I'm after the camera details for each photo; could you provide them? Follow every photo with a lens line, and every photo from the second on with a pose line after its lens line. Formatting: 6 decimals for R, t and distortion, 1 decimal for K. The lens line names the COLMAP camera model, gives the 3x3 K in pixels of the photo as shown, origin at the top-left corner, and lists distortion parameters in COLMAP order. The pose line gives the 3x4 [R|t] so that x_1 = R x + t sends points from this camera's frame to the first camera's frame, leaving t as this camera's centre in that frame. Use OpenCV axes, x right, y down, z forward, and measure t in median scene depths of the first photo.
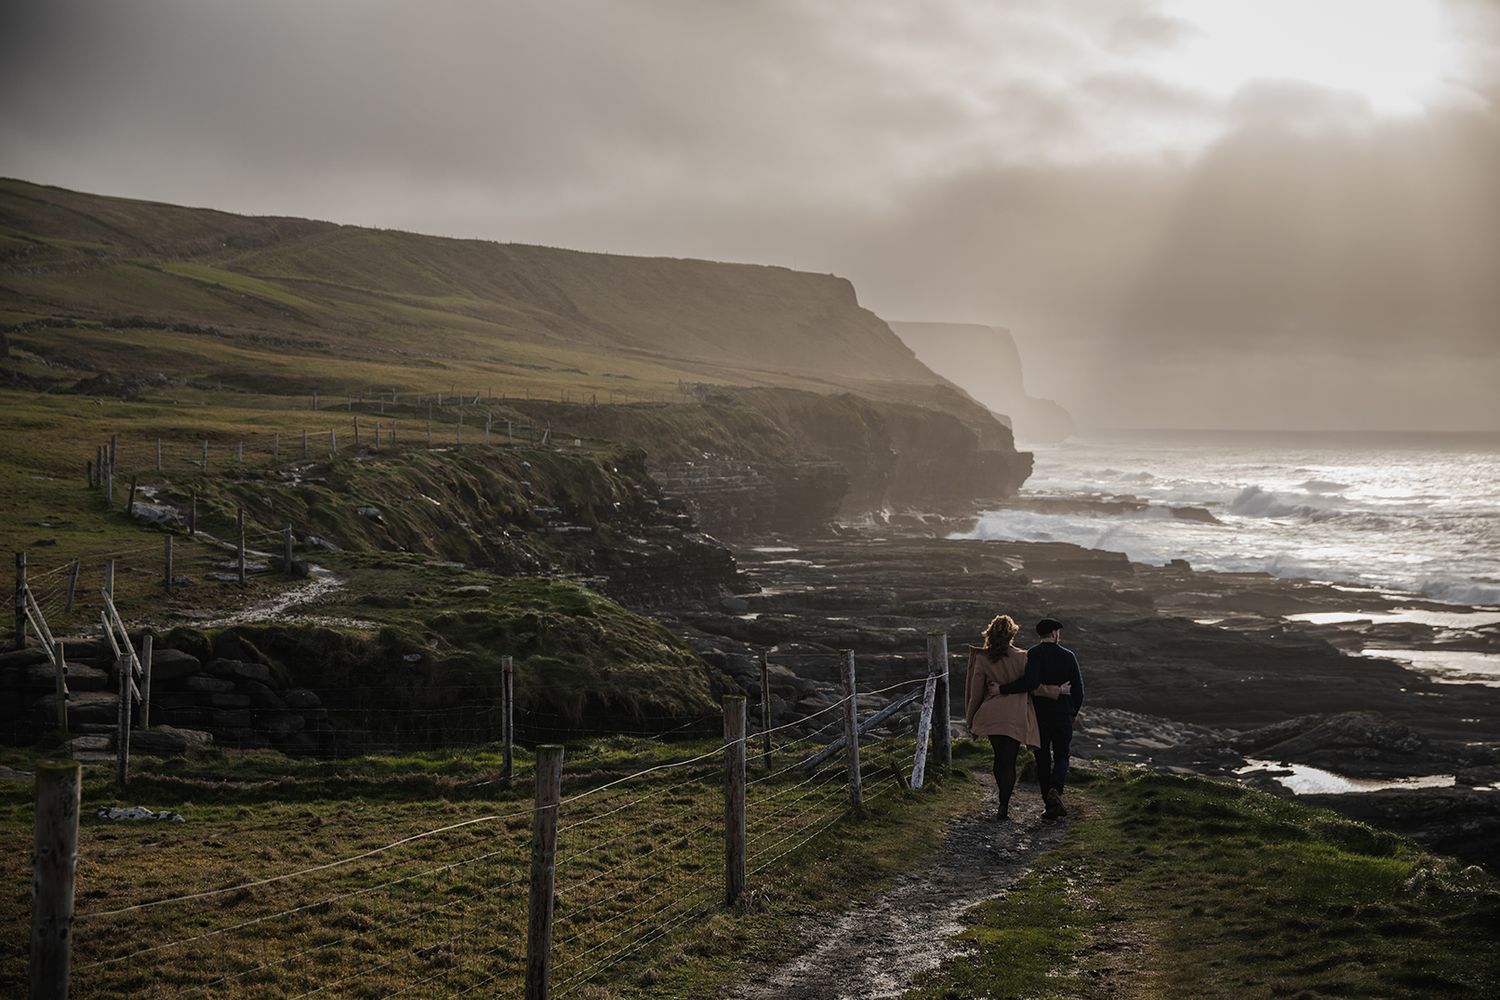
lens RADIAL K [[2299.4, 0, 744.6], [0, 2299.4, 488.4], [0, 0, 1]] dist [0.125595, 0.000000]
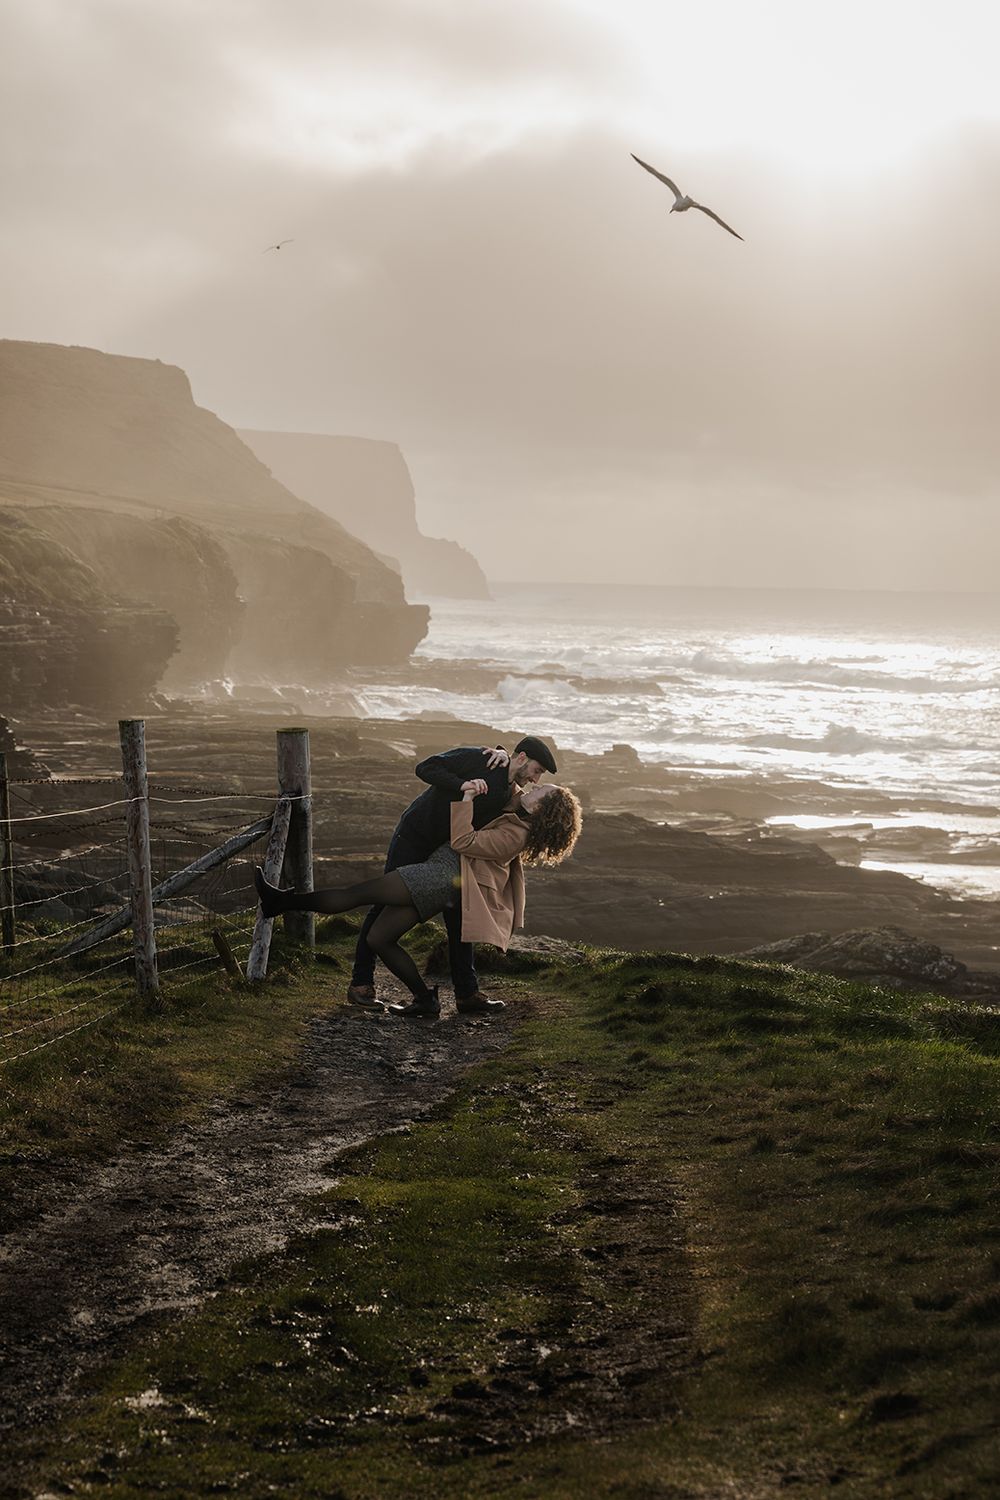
lens RADIAL K [[2947.3, 0, 507.2], [0, 2947.3, 752.1], [0, 0, 1]] dist [-0.005410, 0.000000]
pose [[0.988198, 0.007338, 0.153004, 0.020590], [-0.010194, 0.999788, 0.017895, 0.053841], [-0.152840, -0.019244, 0.988064, 0.225553]]
